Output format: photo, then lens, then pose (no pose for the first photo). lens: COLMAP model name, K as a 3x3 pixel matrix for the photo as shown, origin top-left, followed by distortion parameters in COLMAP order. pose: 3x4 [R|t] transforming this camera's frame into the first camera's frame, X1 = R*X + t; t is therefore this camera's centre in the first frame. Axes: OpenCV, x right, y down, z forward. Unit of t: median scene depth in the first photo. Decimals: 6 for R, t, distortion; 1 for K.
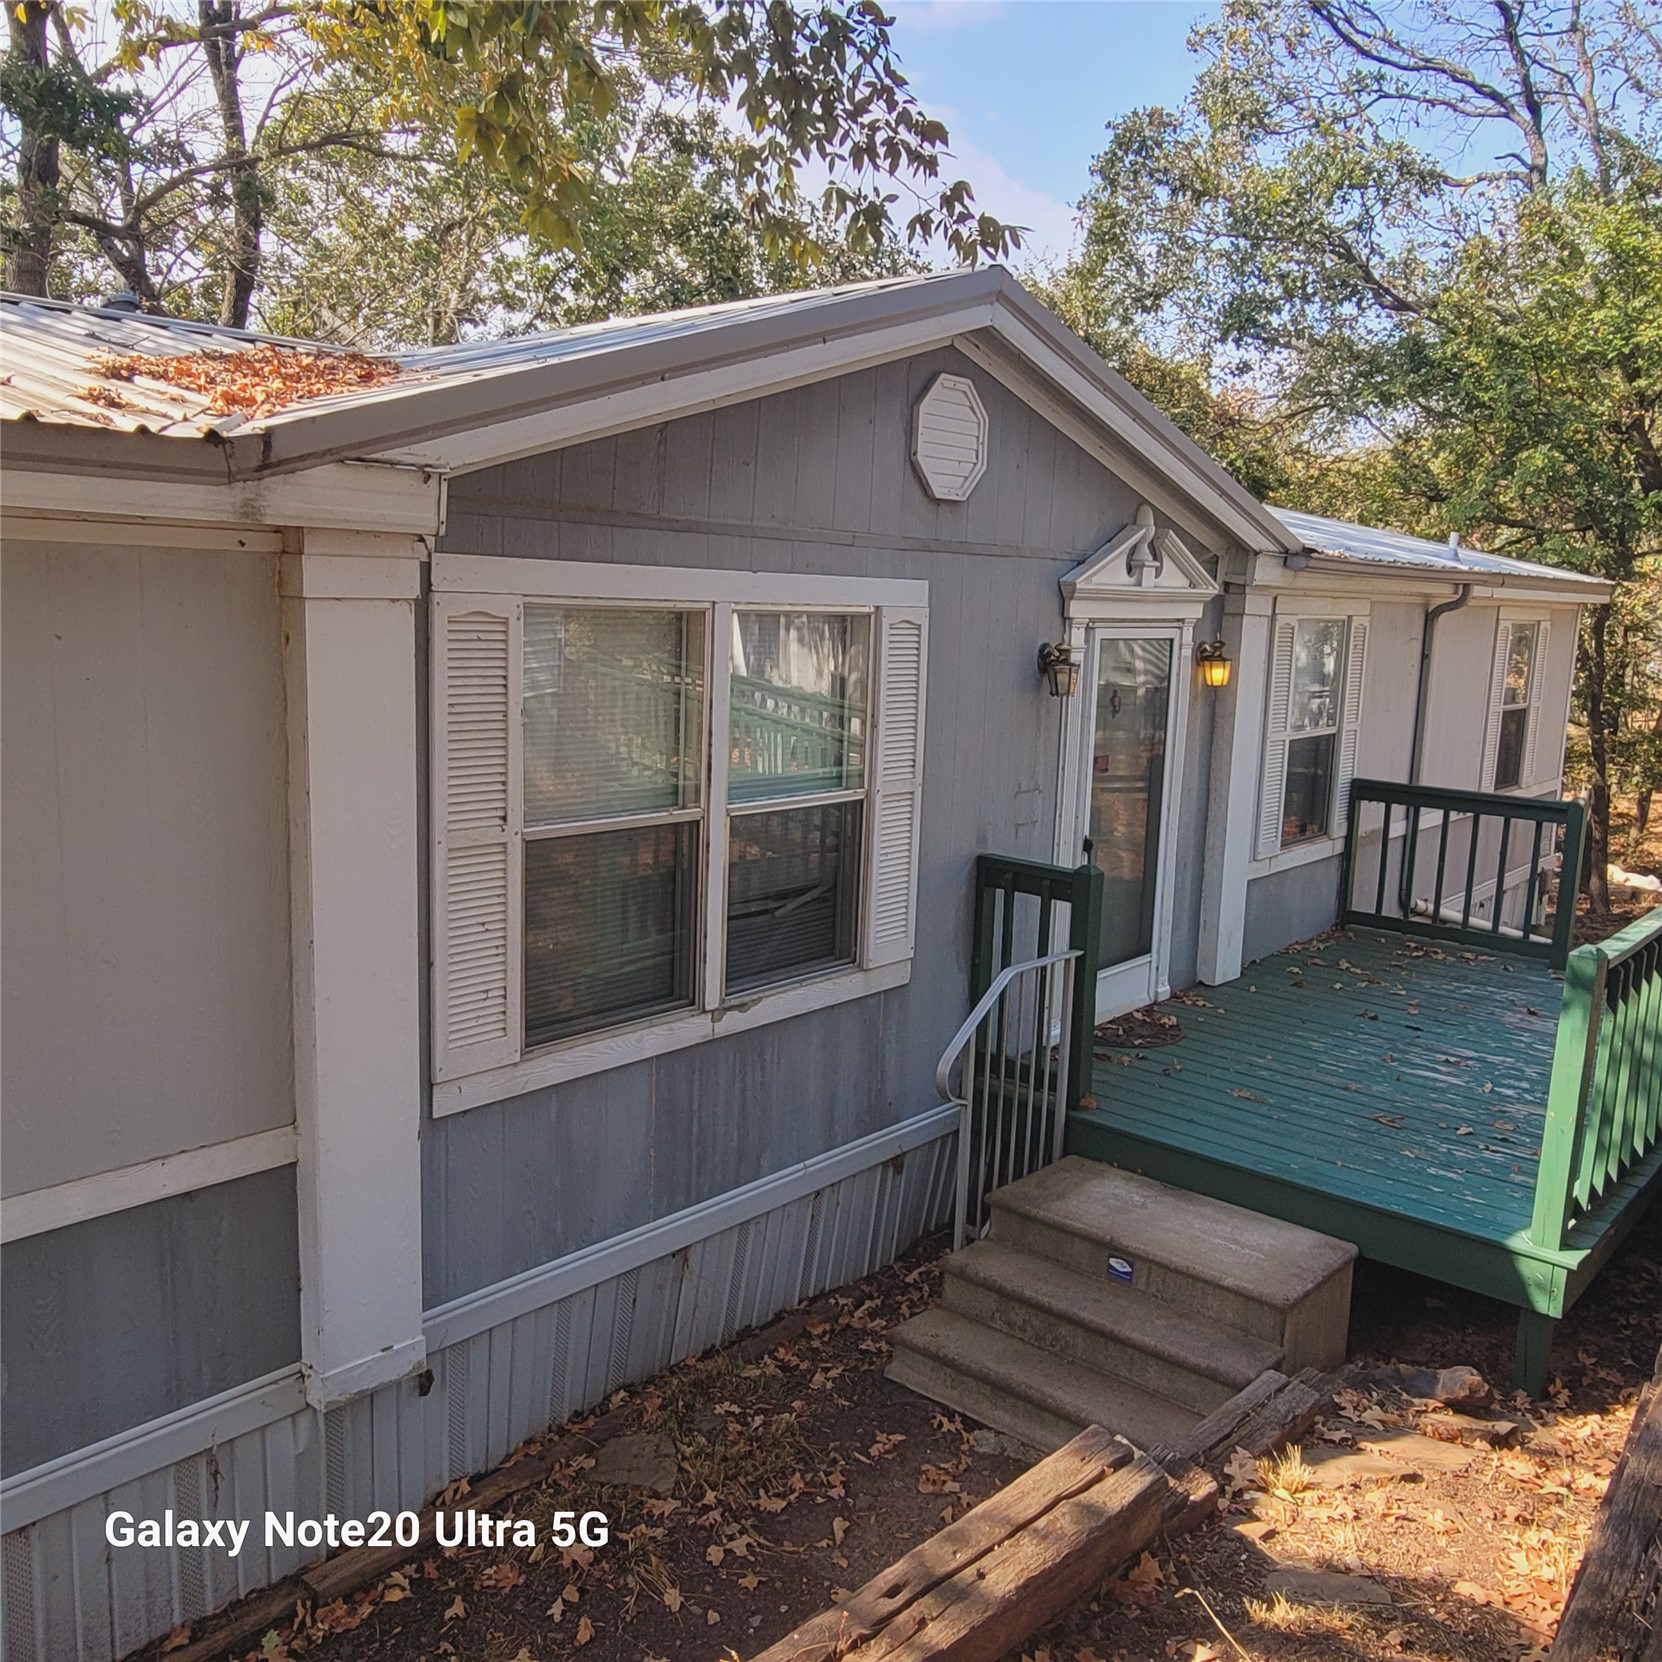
lens RADIAL K [[1442.4, 0, 821.2], [0, 1442.4, 831.9], [0, 0, 1]] dist [-0.001058, -0.005878]
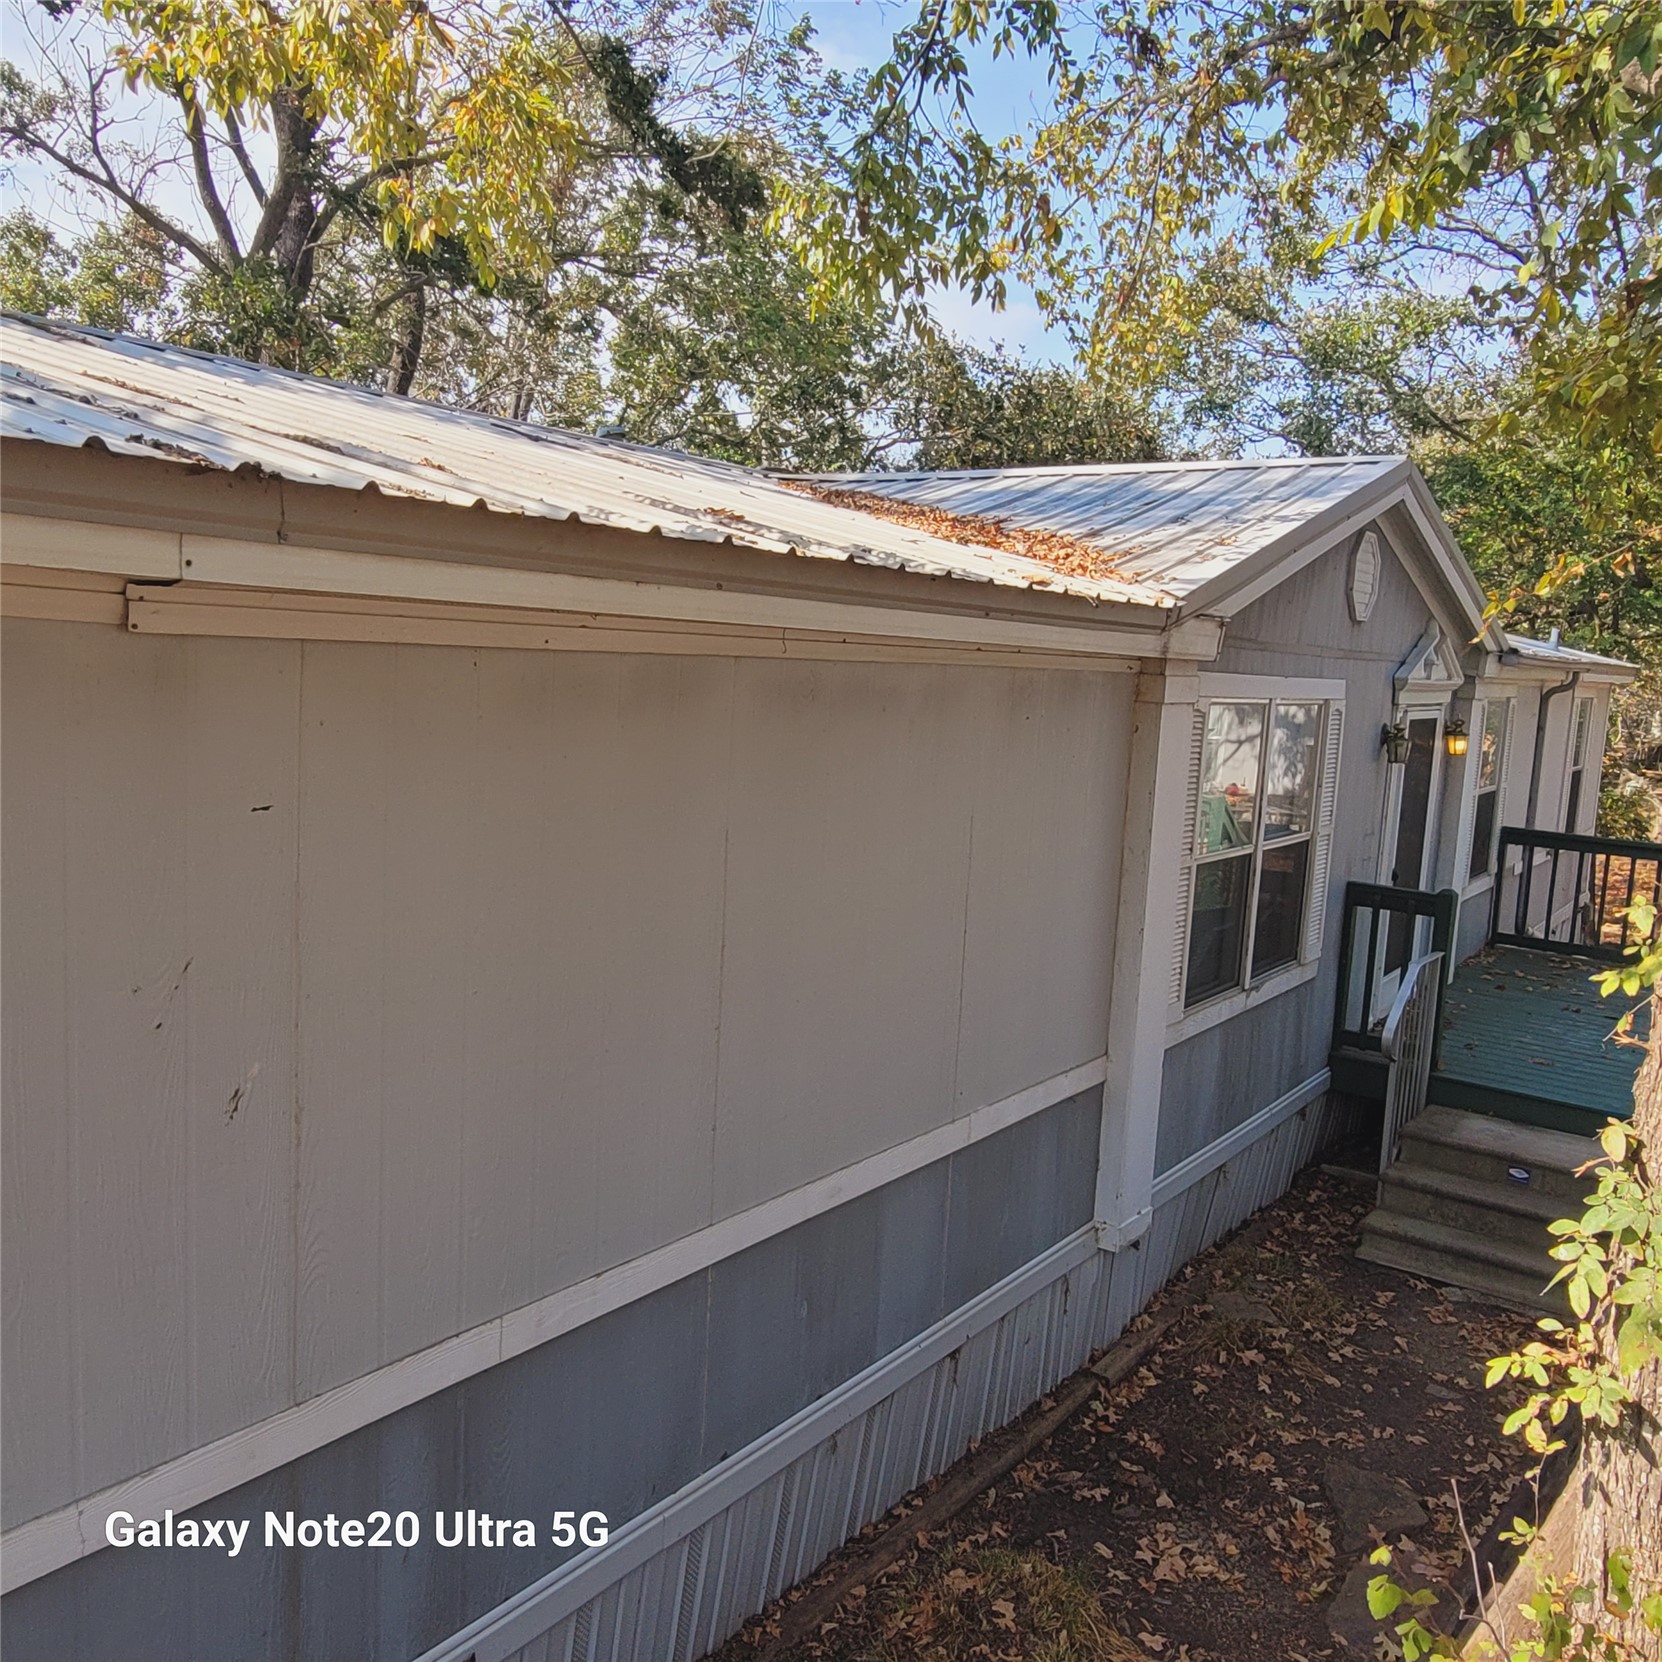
lens RADIAL K [[1442.4, 0, 821.2], [0, 1442.4, 831.9], [0, 0, 1]] dist [-0.001058, -0.005878]
pose [[0.995822, 0.007390, 0.091017, -0.408762], [-0.004659, 0.999533, -0.030188, 0.010436], [-0.091197, 0.029638, 0.995392, -0.233231]]
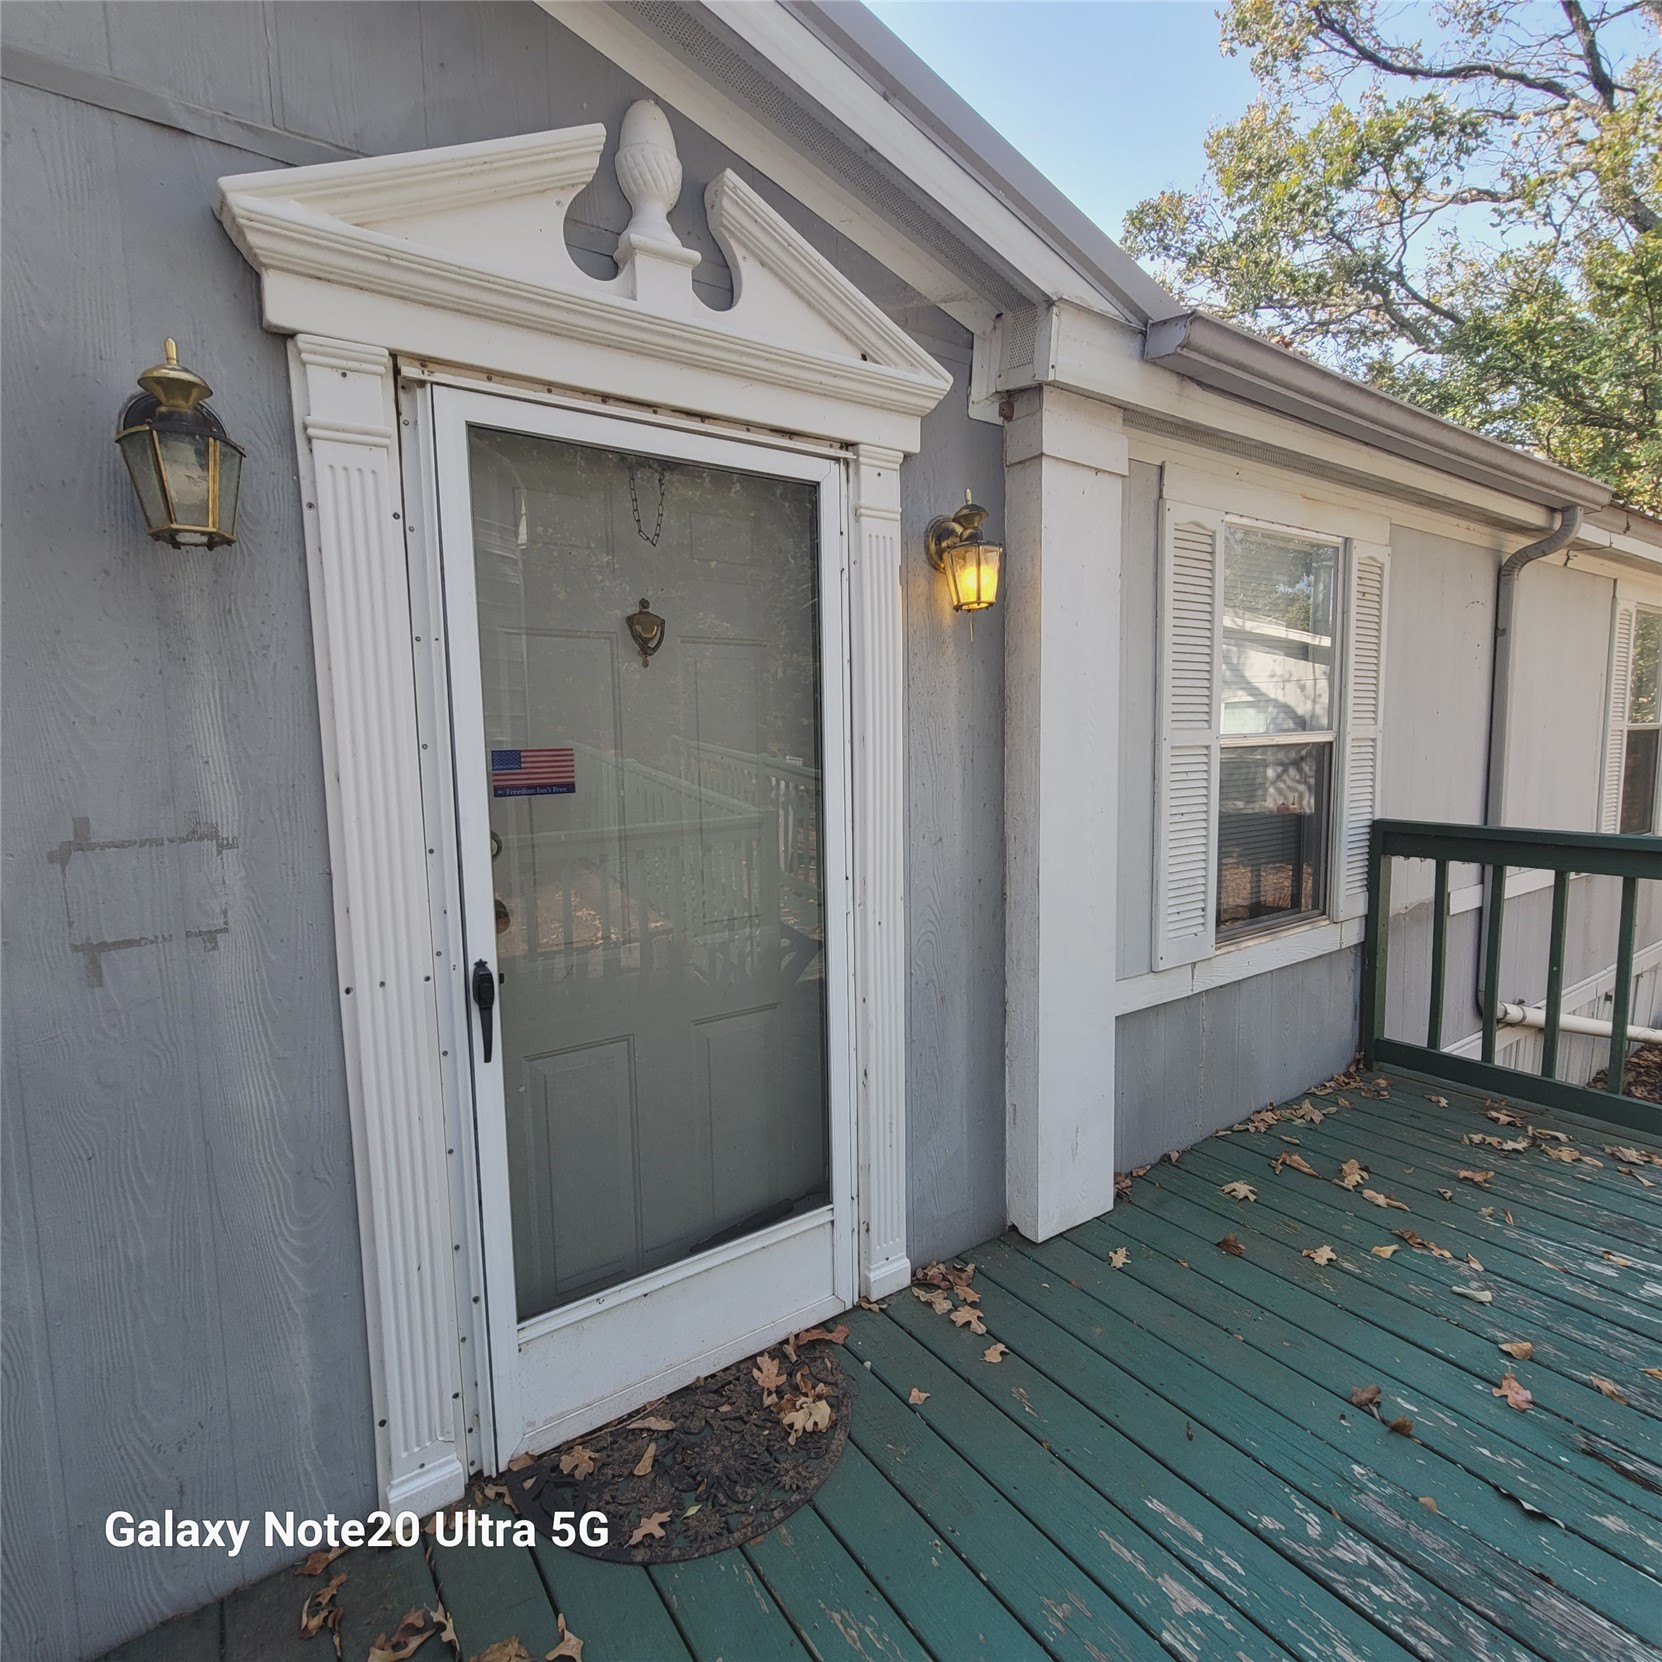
lens RADIAL K [[900.0, 0, 819.1], [0, 900.0, 827.7], [0, 0, 1]] dist [-0.009309, 0.001725]
pose [[0.967241, -0.024355, -0.252688, 0.294211], [0.008226, 0.997871, -0.064691, -0.014004], [0.253726, 0.060493, 0.965383, 0.712897]]
